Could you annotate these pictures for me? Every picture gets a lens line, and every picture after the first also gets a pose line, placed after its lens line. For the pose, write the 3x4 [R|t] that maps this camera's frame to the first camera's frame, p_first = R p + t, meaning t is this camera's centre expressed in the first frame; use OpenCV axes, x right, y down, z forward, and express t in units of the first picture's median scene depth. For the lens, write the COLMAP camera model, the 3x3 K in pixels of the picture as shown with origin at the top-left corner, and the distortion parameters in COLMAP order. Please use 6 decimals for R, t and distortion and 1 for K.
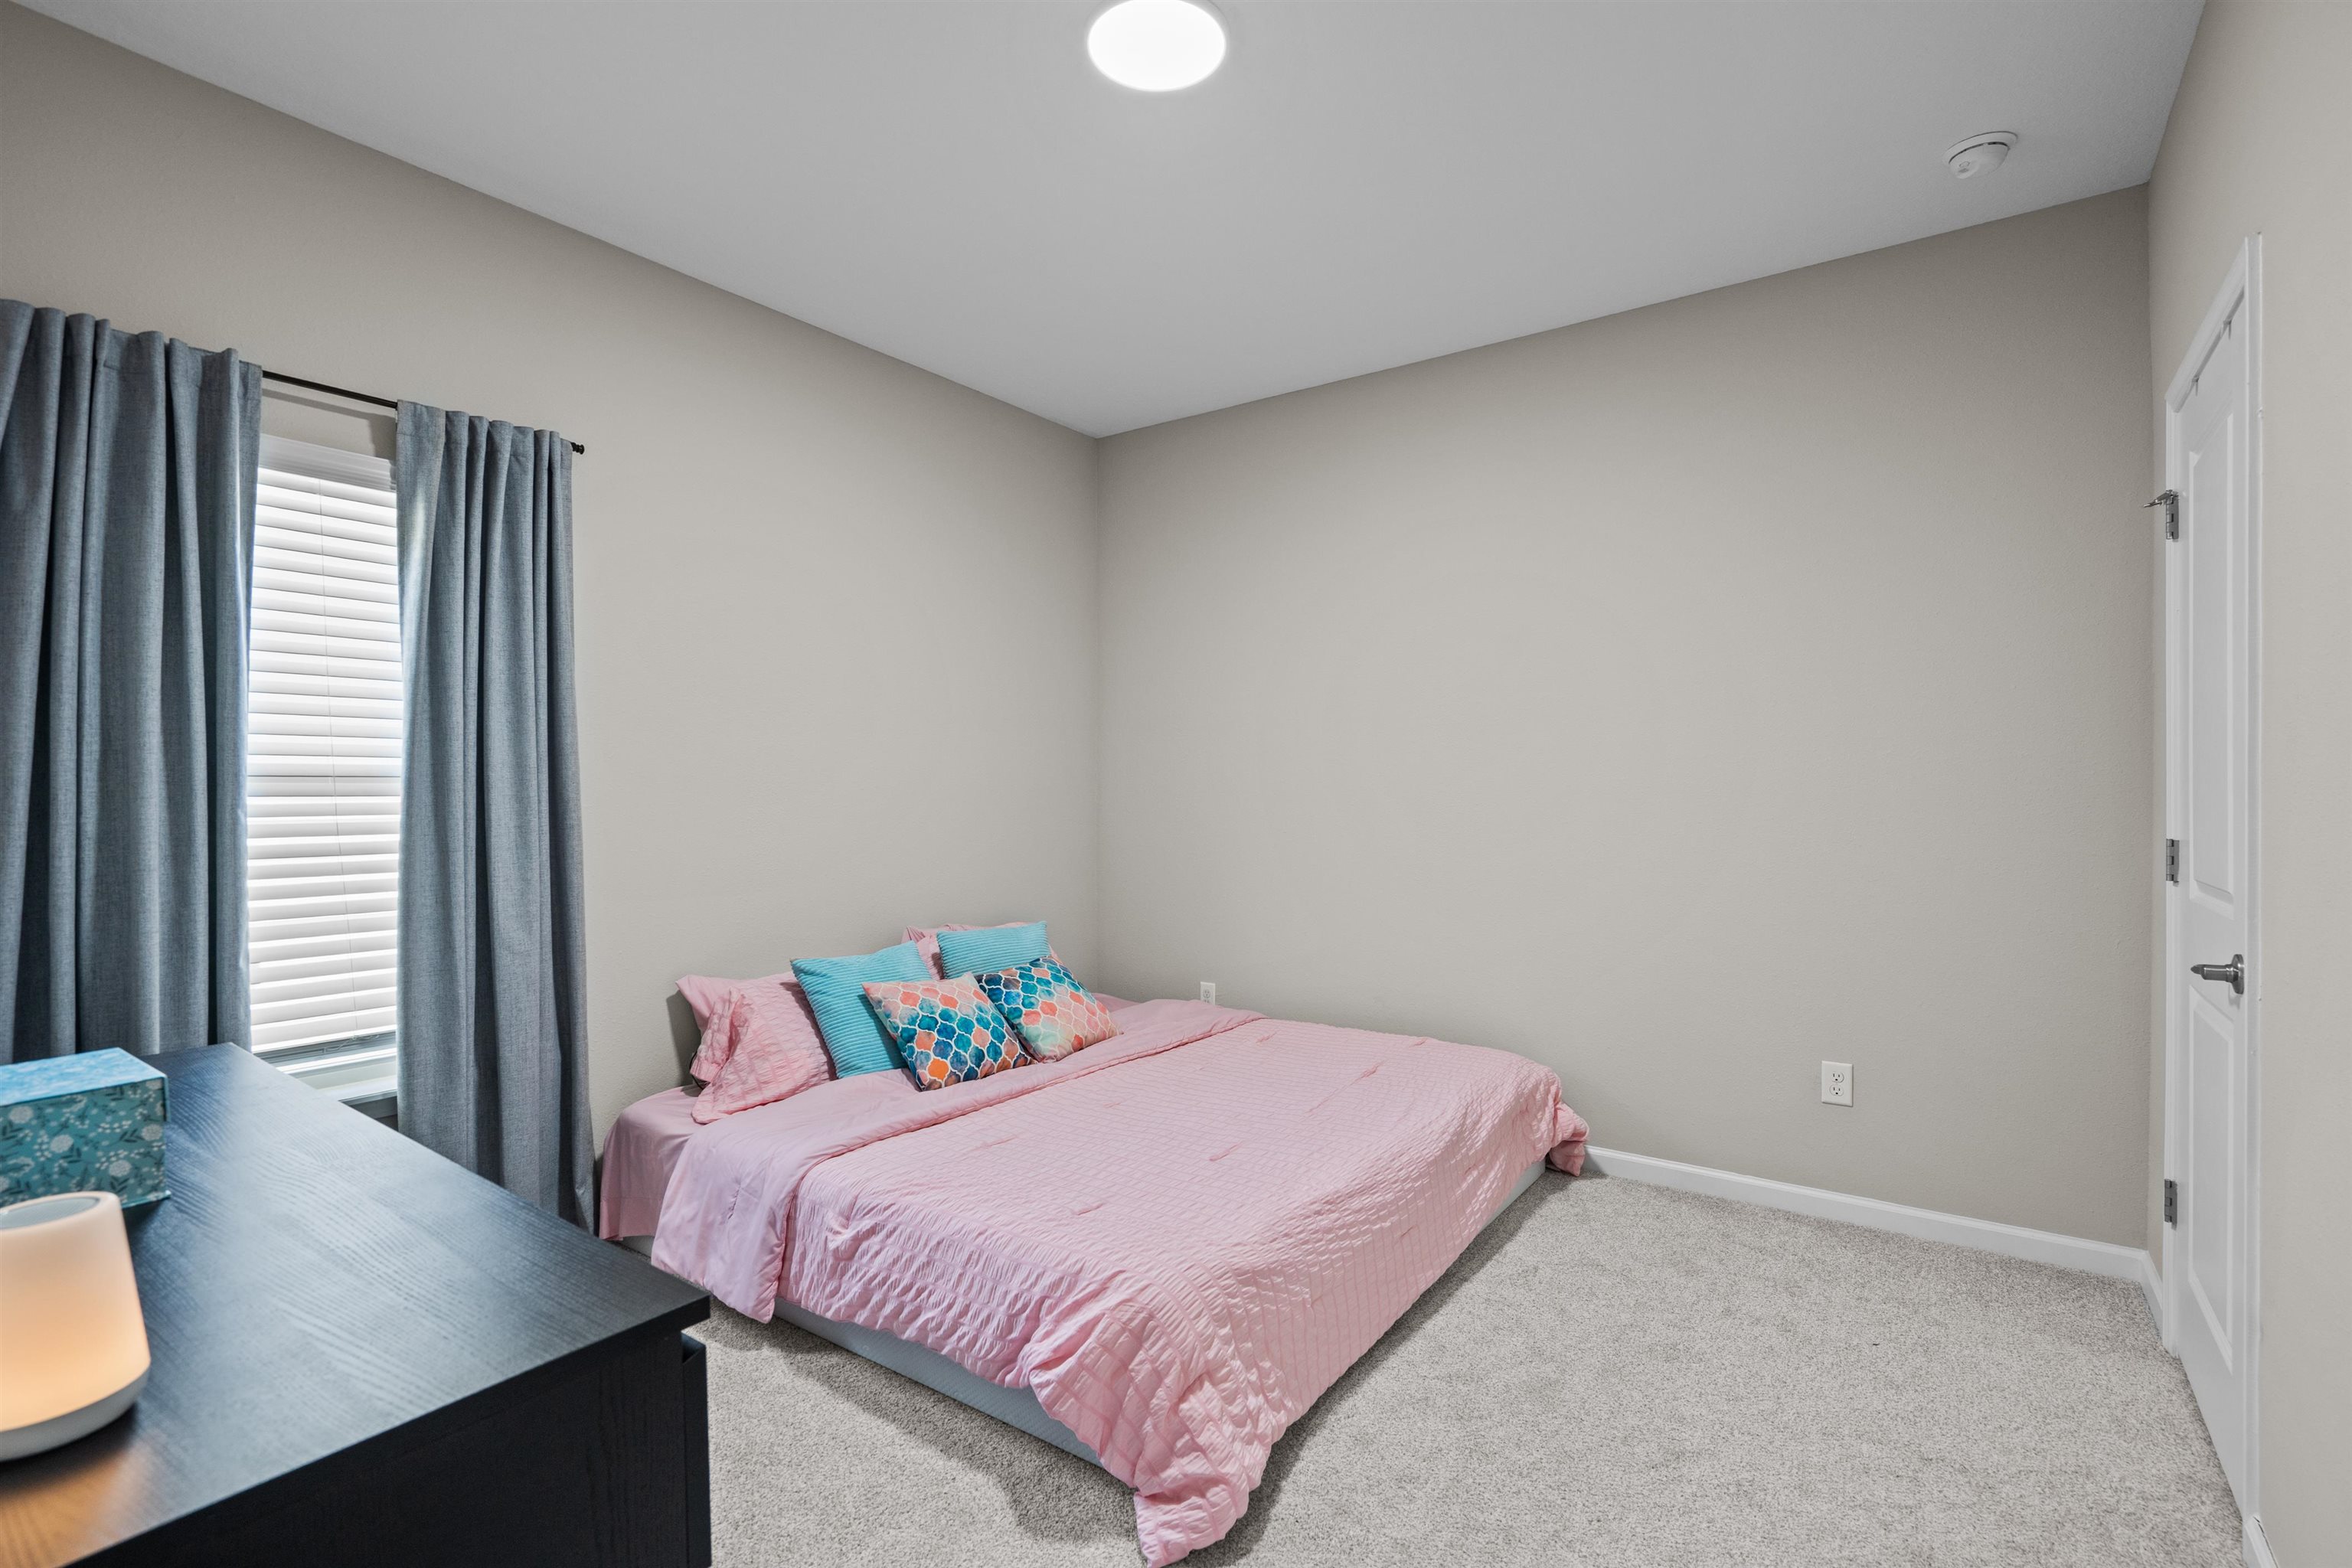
lens RADIAL K [[1077.4, 0, 1184.5], [0, 1077.4, 793.7], [0, 0, 1]] dist [-0.002041, 0.002108]
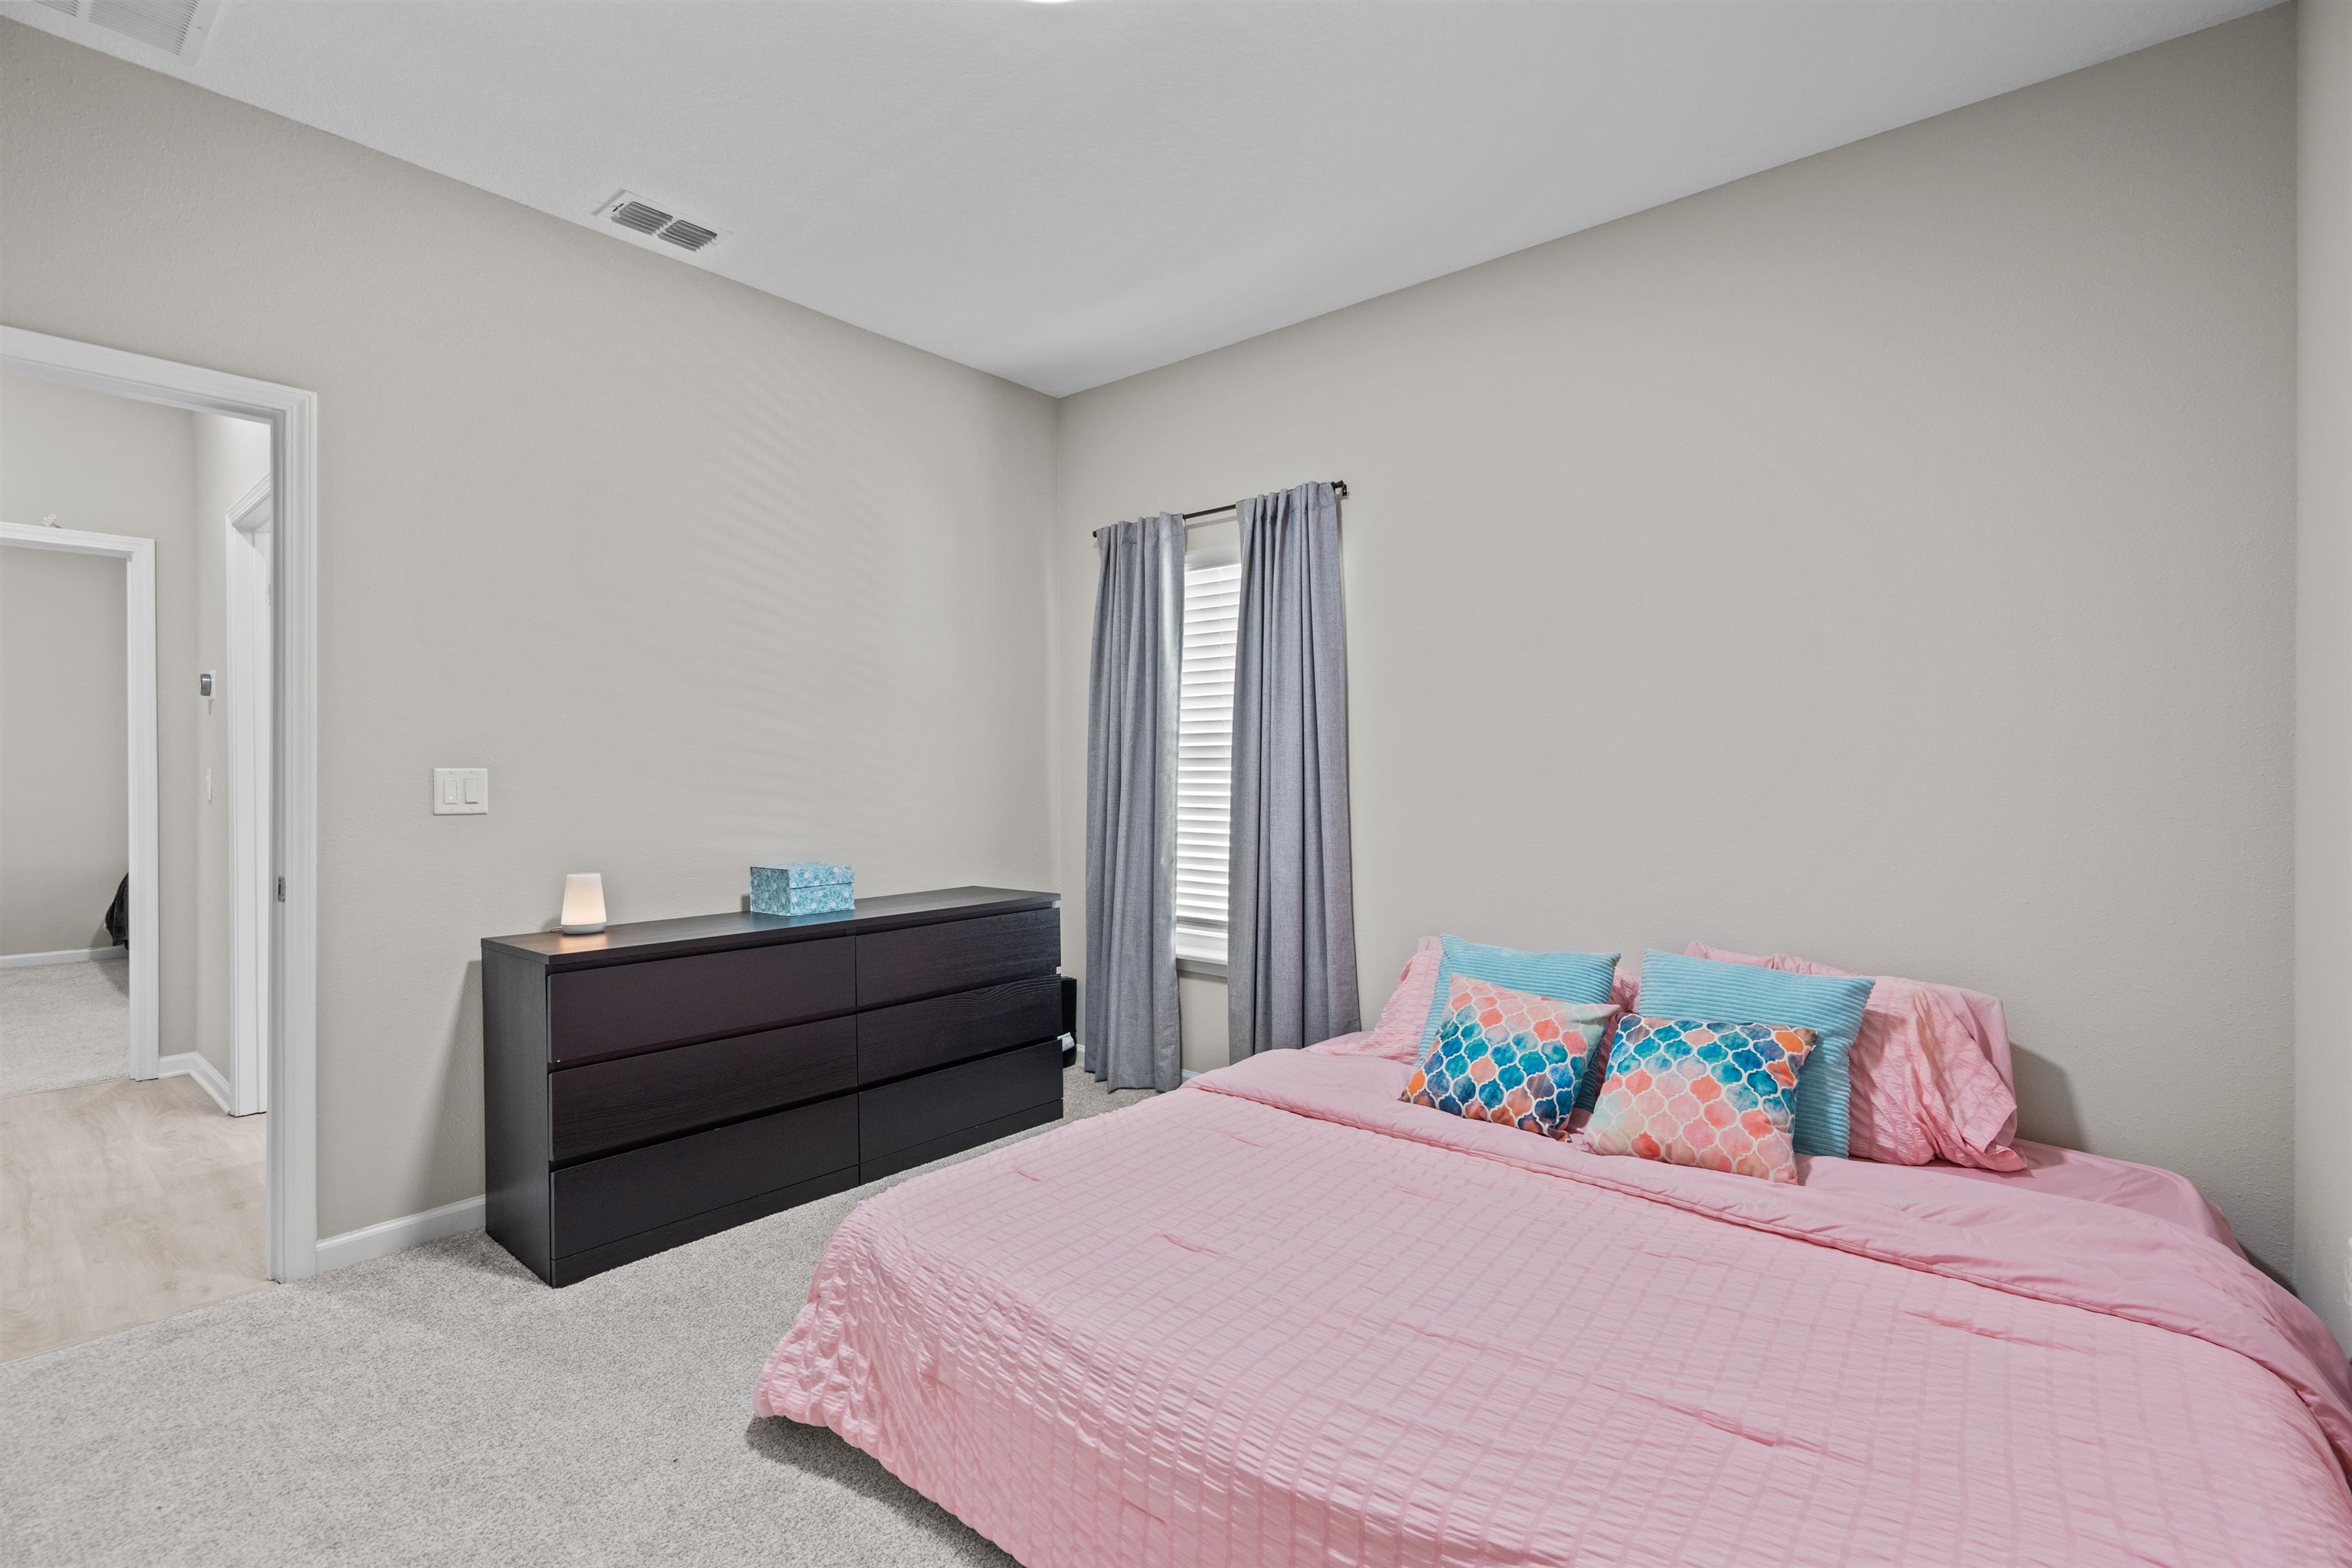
lens RADIAL K [[1077.4, 0, 1185.5], [0, 1077.4, 771.9], [0, 0, 1]] dist [-0.002041, 0.002108]
pose [[-0.079640, 0.000545, -0.996824, 0.780979], [-0.003038, 0.999995, 0.000789, 0.008698], [0.996819, 0.003091, -0.079638, 1.066091]]
